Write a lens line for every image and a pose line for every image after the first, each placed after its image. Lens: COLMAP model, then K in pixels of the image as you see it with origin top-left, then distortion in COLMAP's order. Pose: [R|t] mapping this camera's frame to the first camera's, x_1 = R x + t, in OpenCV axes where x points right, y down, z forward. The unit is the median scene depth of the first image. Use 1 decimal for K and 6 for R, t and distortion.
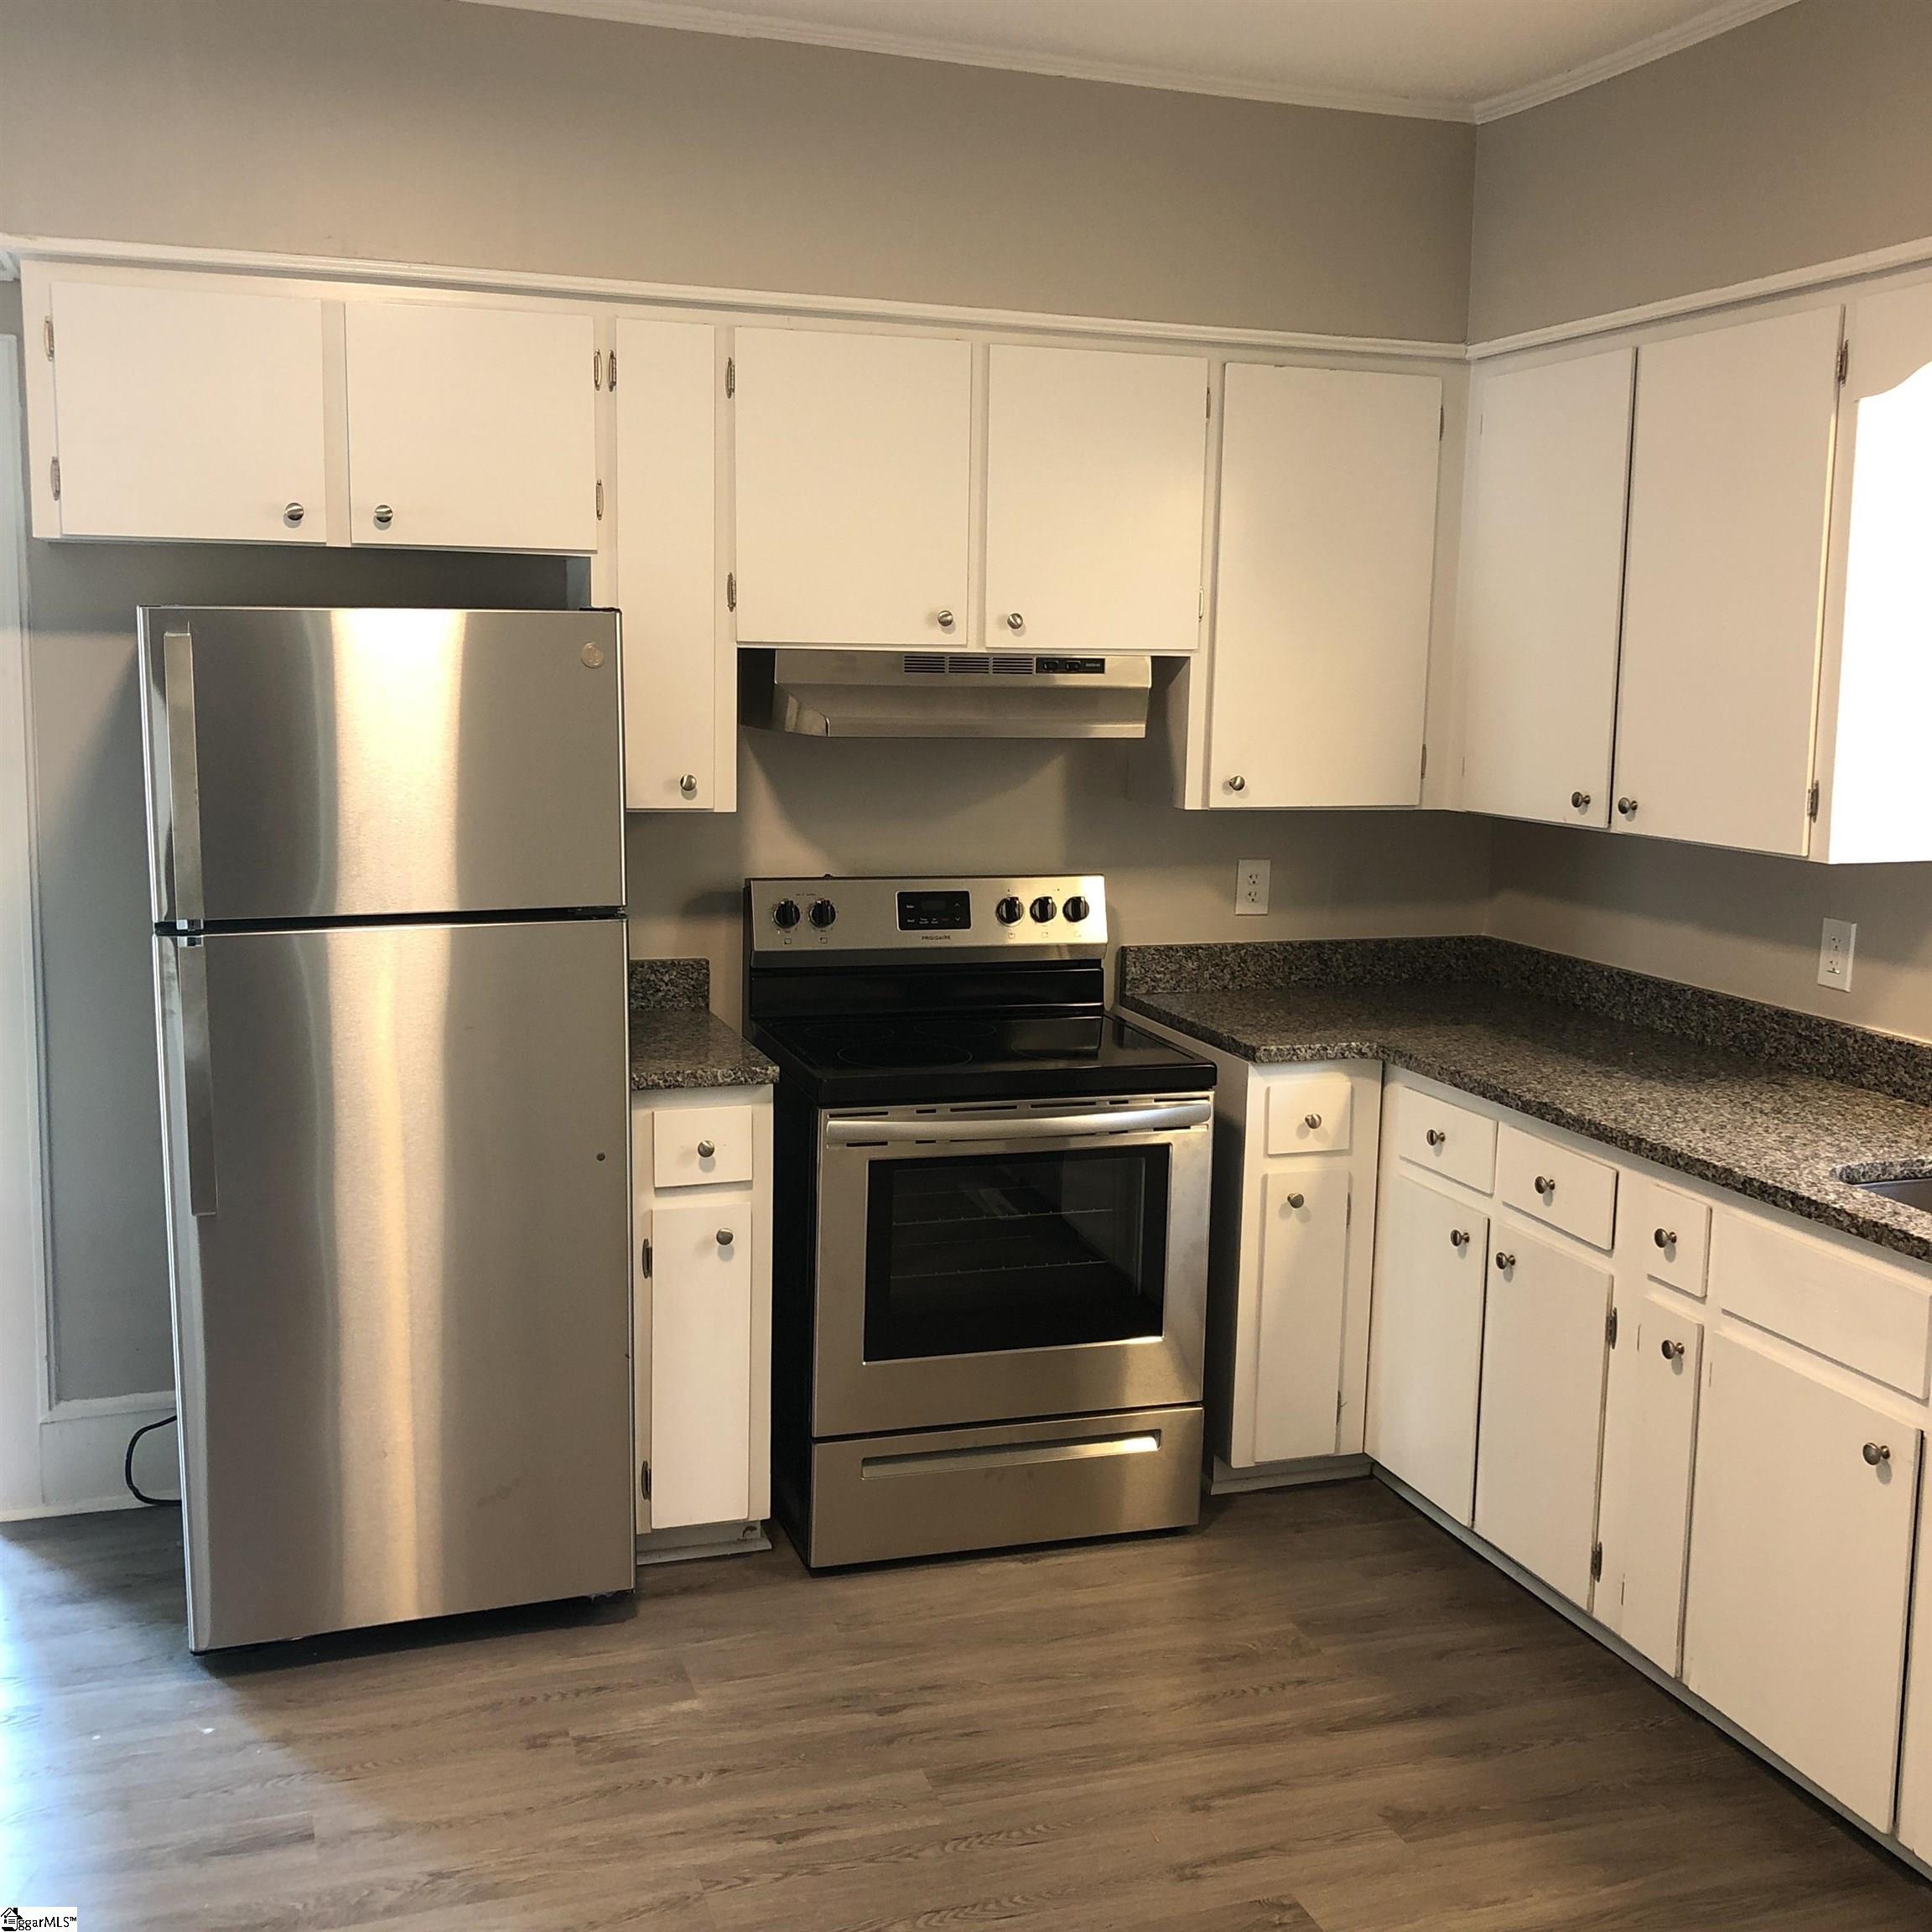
lens RADIAL K [[2139.2, 0, 975.8], [0, 2139.2, 956.6], [0, 0, 1]] dist [0.046927, 0.000000]
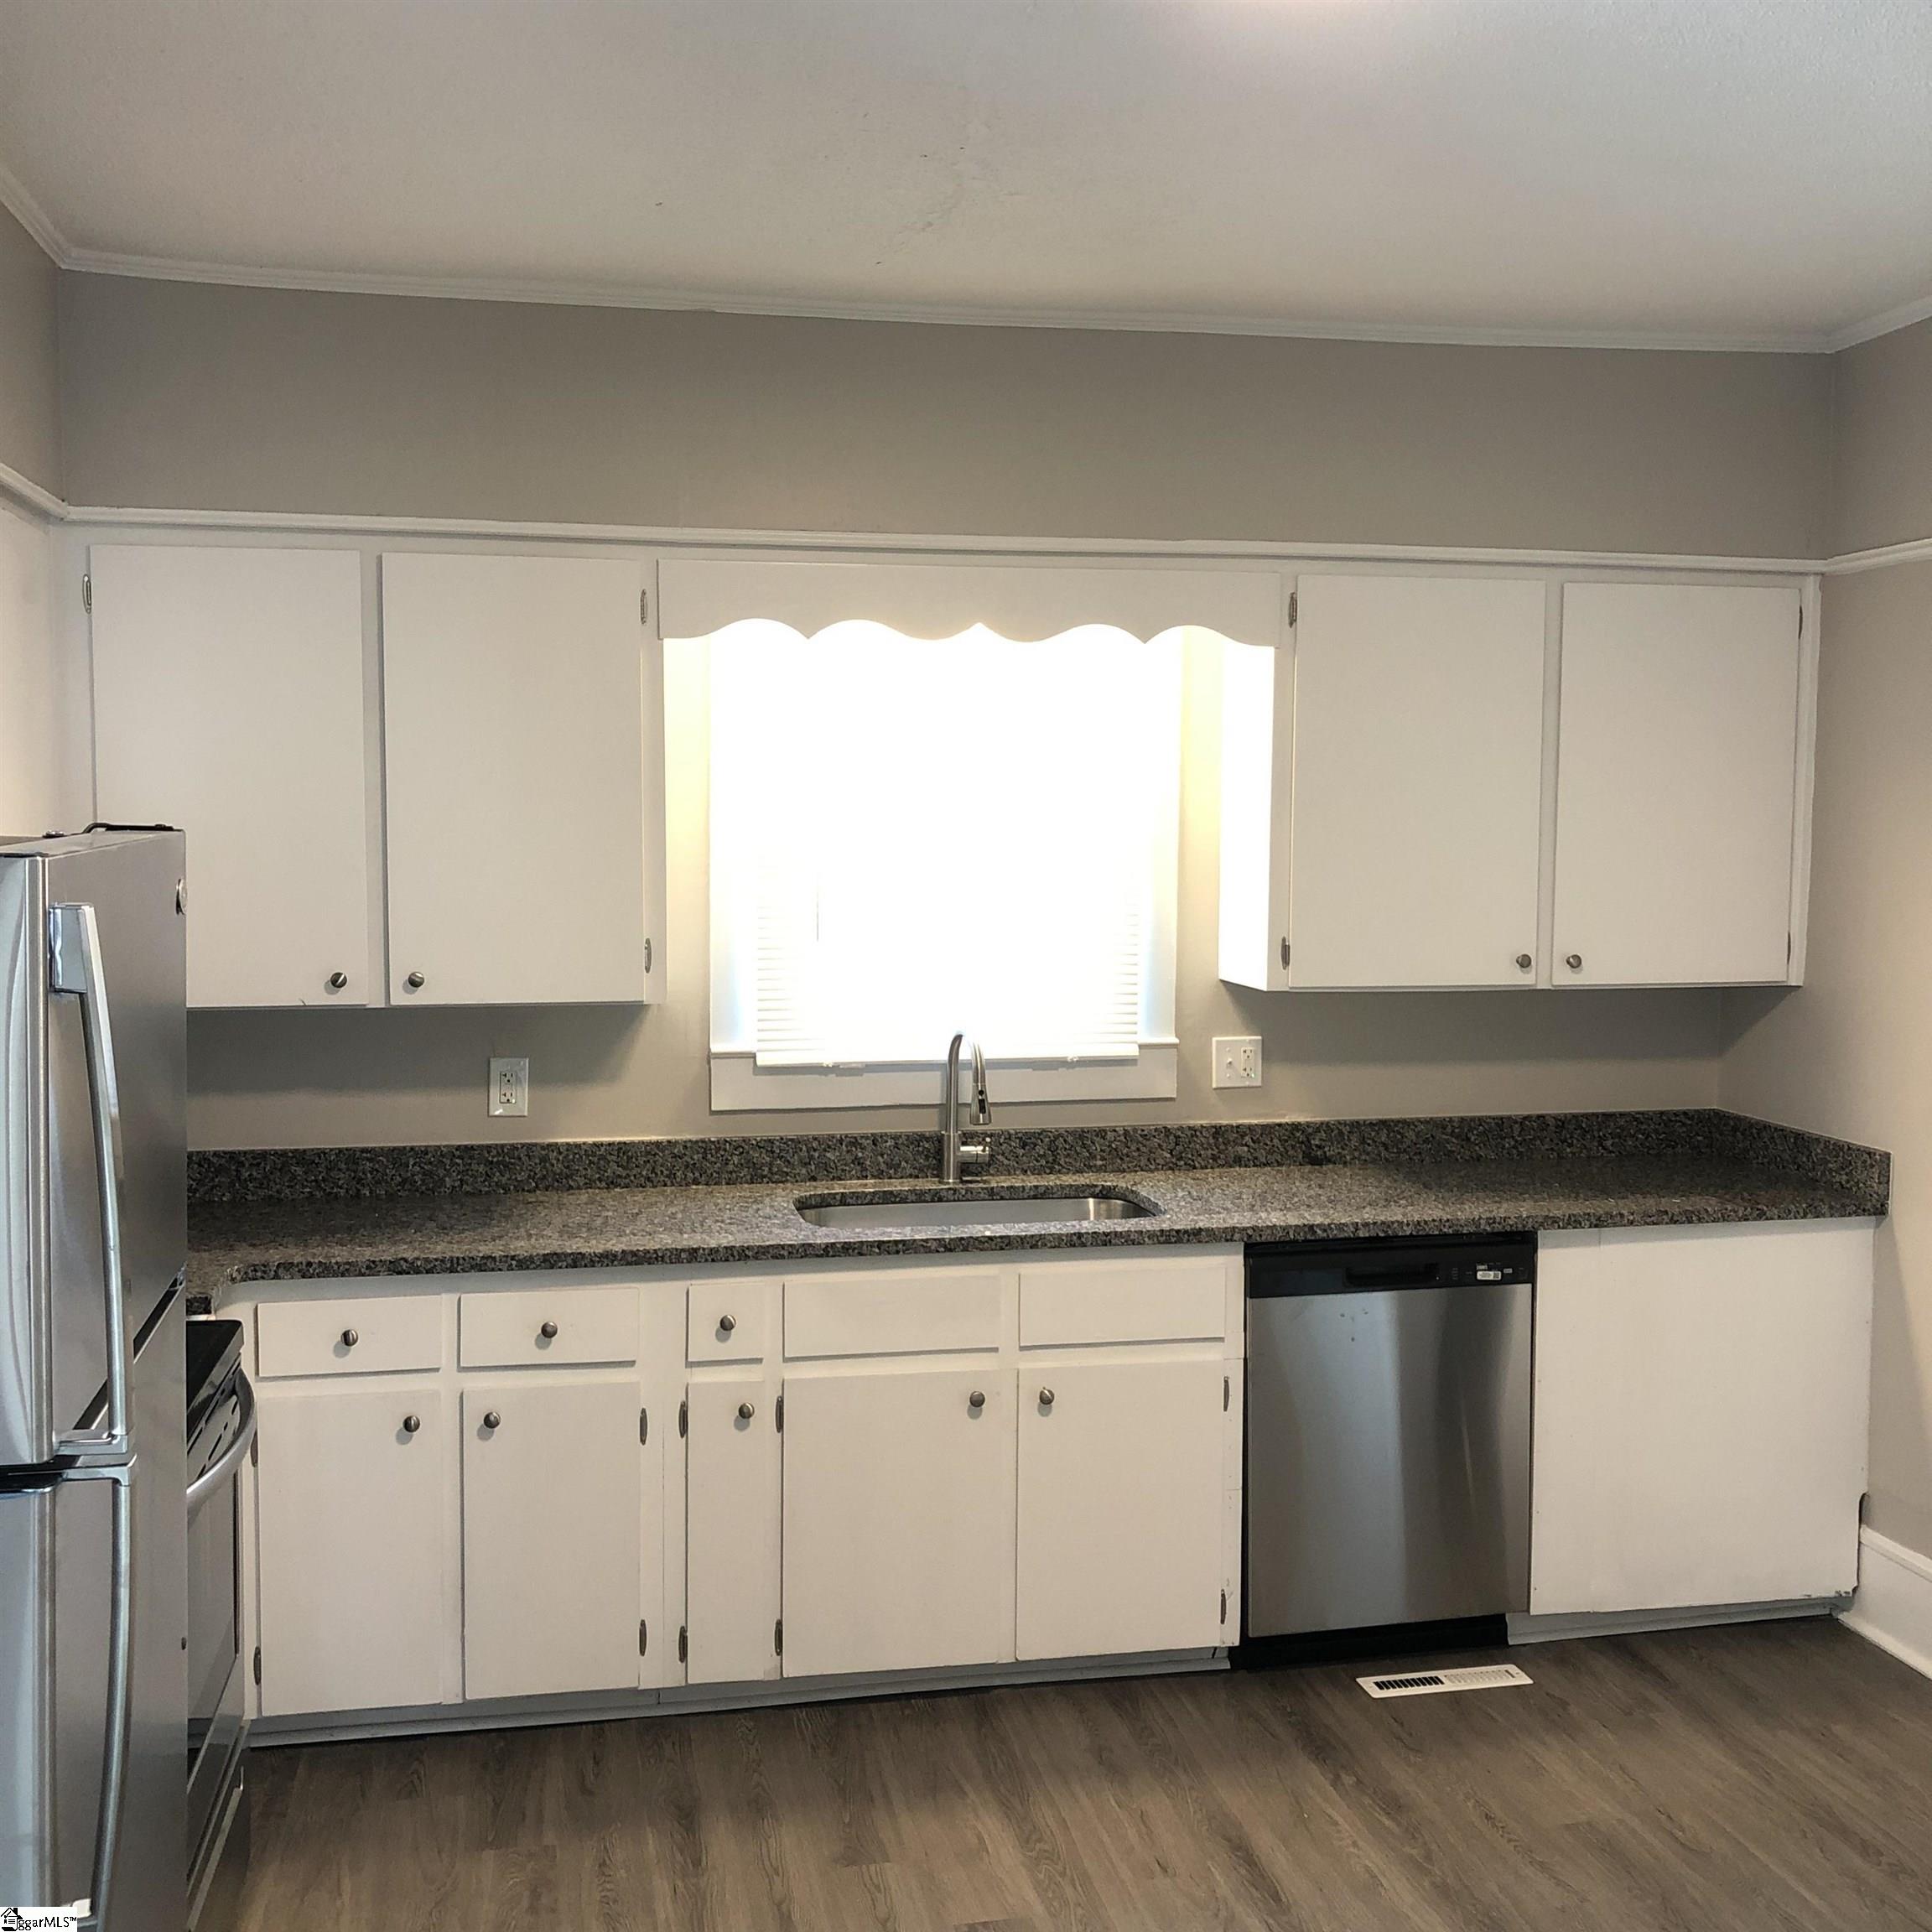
lens RADIAL K [[2139.2, 0, 971.5], [0, 2139.2, 956.3], [0, 0, 1]] dist [0.046927, 0.000000]
pose [[0.138528, -0.085747, 0.986640, -0.758868], [0.140860, 0.987822, 0.066073, -0.120588], [-0.980290, 0.129826, 0.148919, 0.607072]]
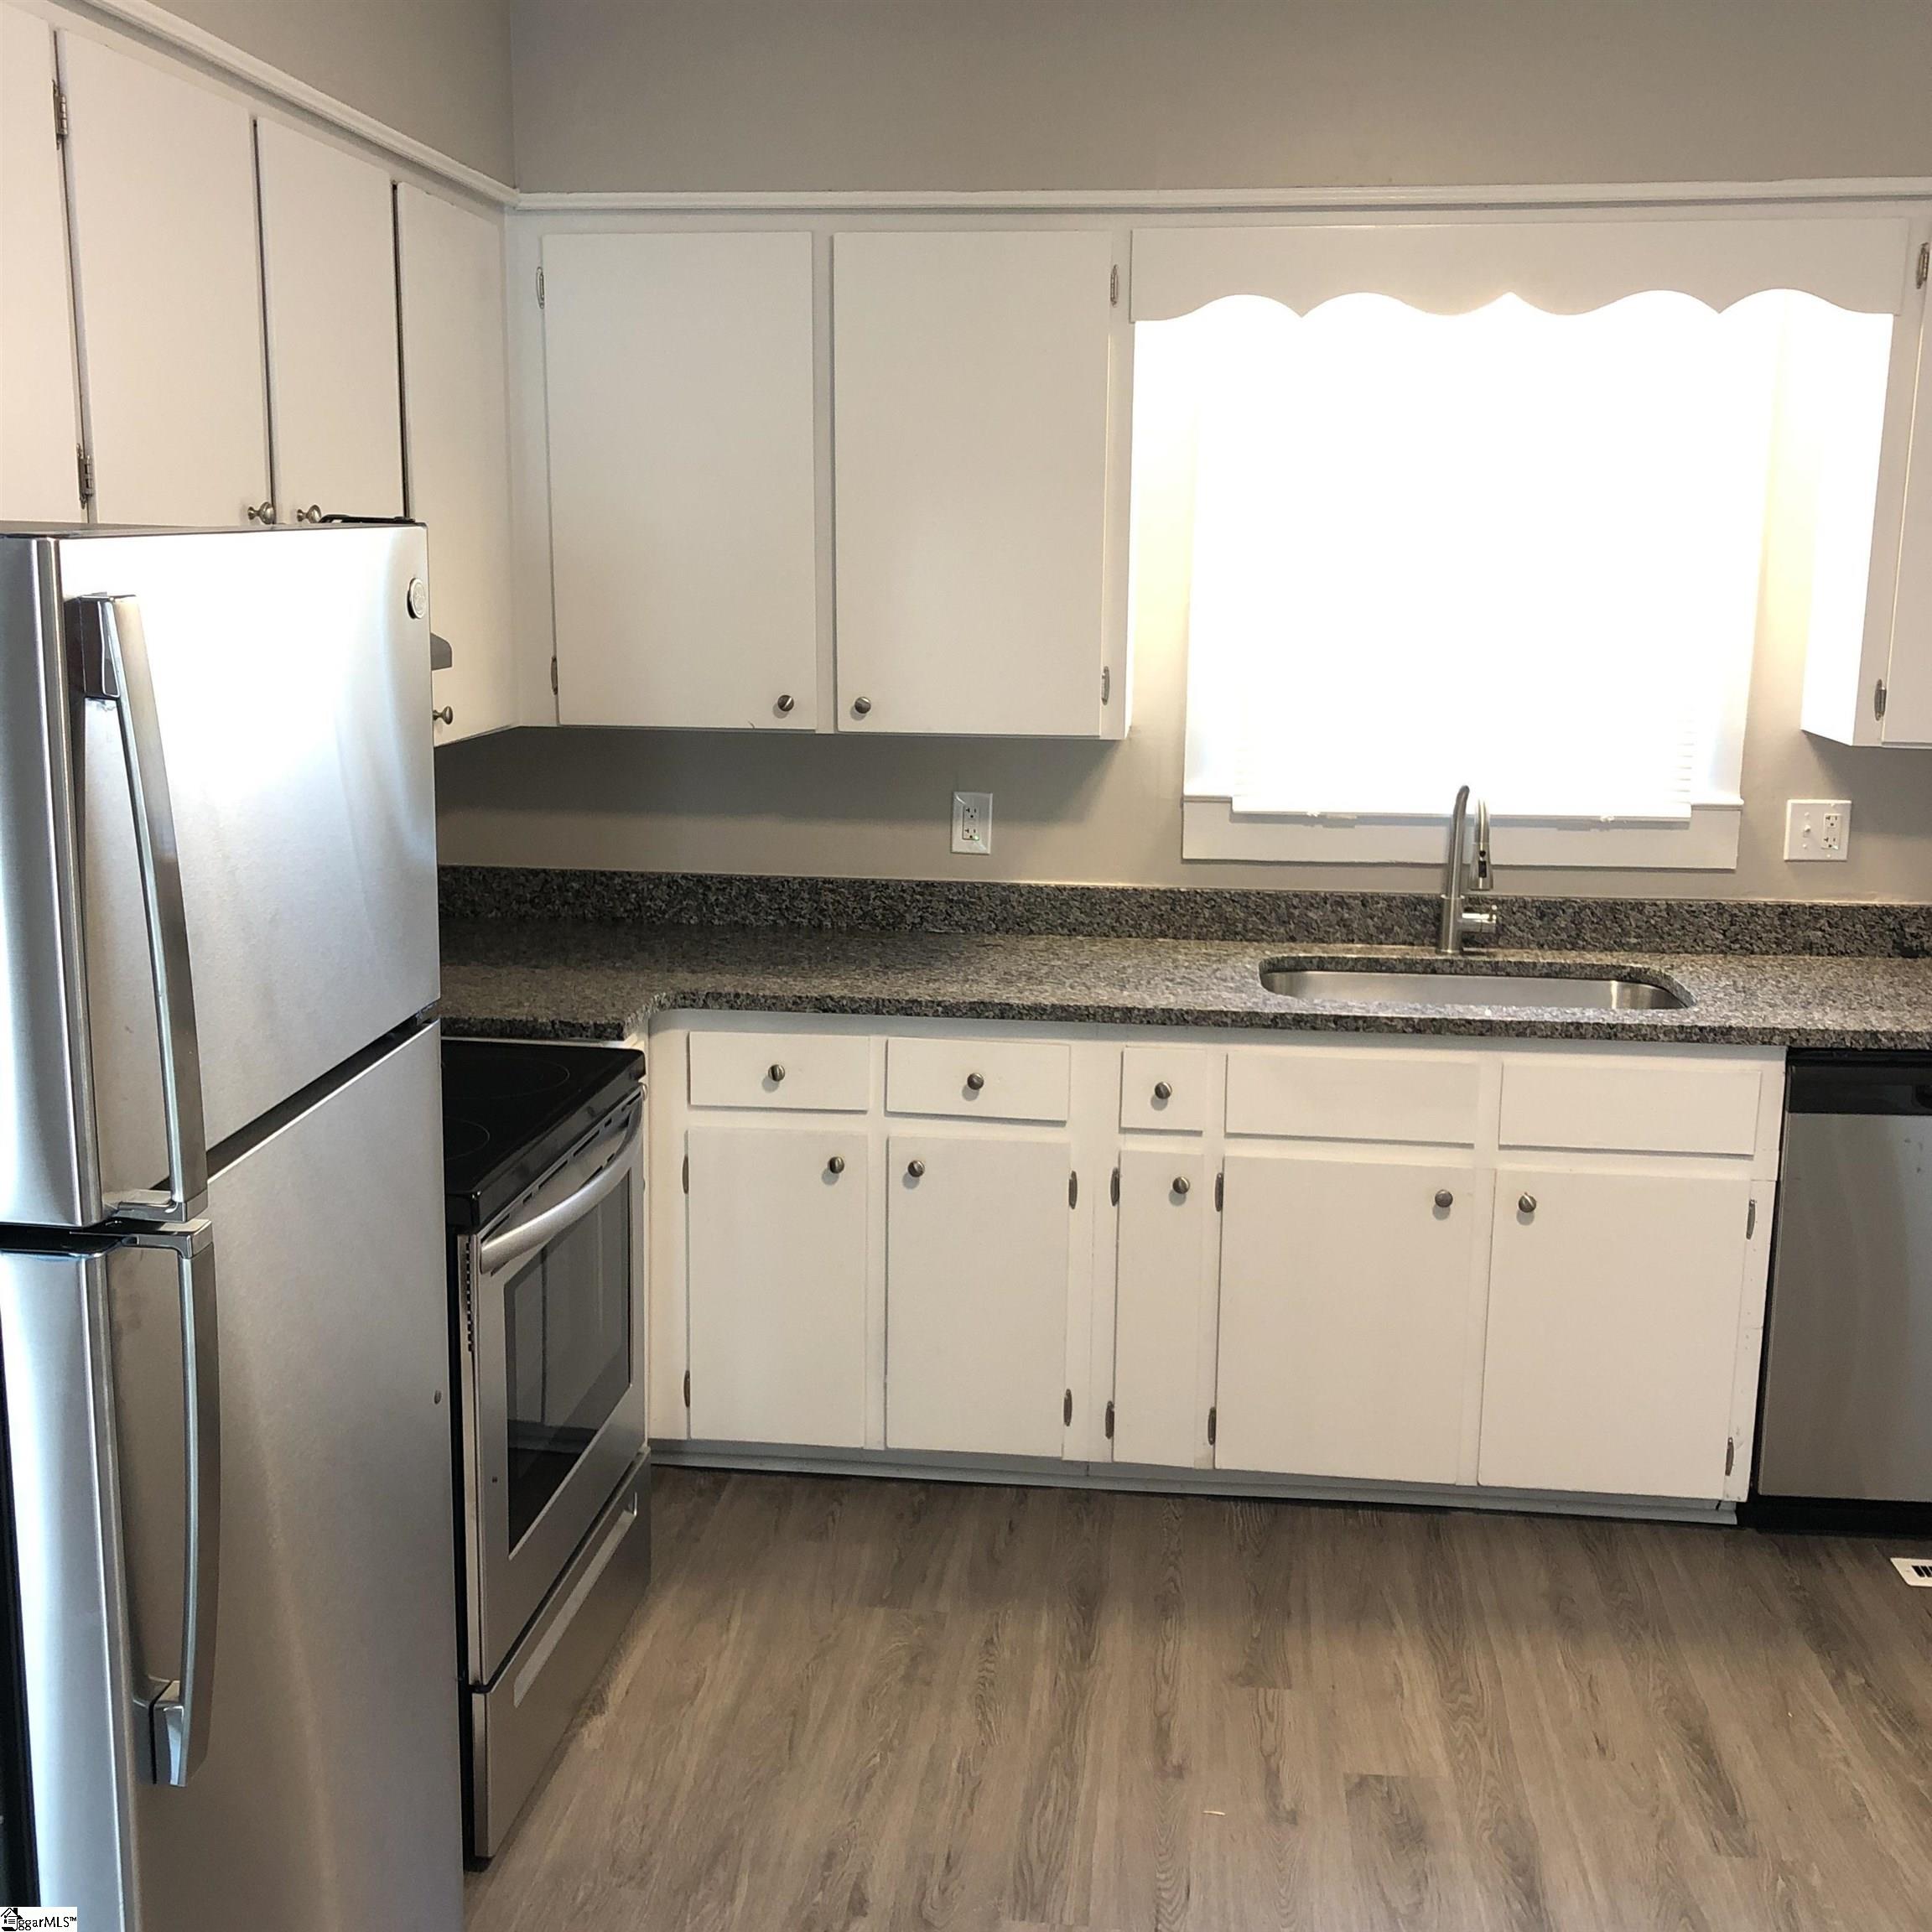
lens RADIAL K [[2139.2, 0, 989.9], [0, 2139.2, 954.8], [0, 0, 1]] dist [0.046927, 0.000000]
pose [[0.424364, -0.187656, 0.885833, -0.619831], [0.127144, 0.980947, 0.146895, -0.100670], [-0.896521, 0.050291, 0.440137, 0.545803]]
